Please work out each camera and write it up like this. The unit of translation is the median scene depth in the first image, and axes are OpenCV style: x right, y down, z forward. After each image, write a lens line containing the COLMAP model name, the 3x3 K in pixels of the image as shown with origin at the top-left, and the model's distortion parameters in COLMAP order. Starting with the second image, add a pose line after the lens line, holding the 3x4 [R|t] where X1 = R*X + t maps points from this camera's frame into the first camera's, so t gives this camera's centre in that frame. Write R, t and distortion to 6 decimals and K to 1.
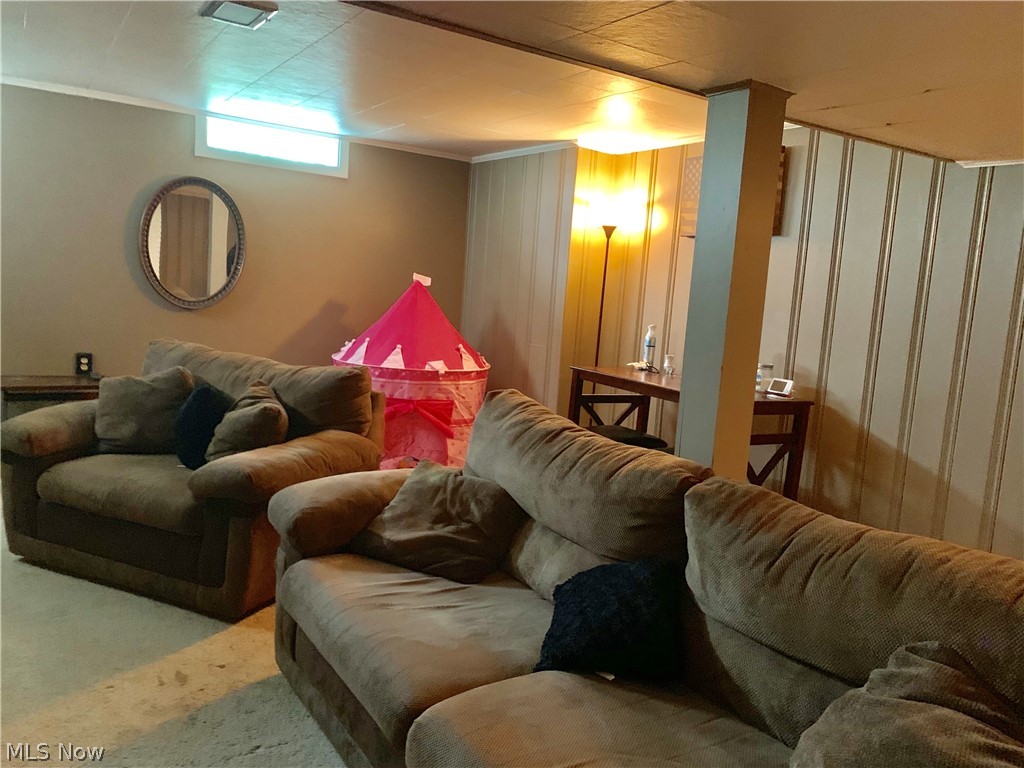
lens RADIAL K [[770.0, 0, 512.0], [0, 770.0, 384.0], [0, 0, 1]] dist [0.038849, -0.054722]
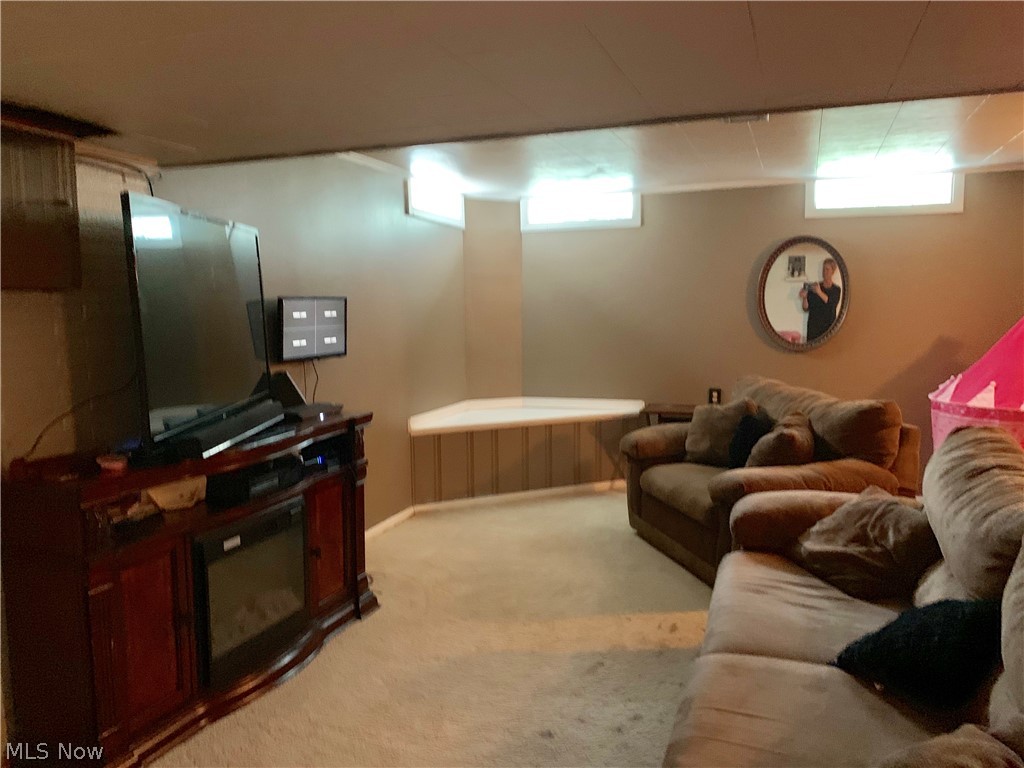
lens RADIAL K [[770.0, 0, 512.0], [0, 770.0, 384.0], [0, 0, 1]] dist [0.038849, -0.054722]
pose [[0.597286, 0.004643, -0.802015, 0.352709], [-0.049469, 0.998293, -0.031062, 0.012275], [0.800501, 0.058228, 0.596496, -0.027643]]
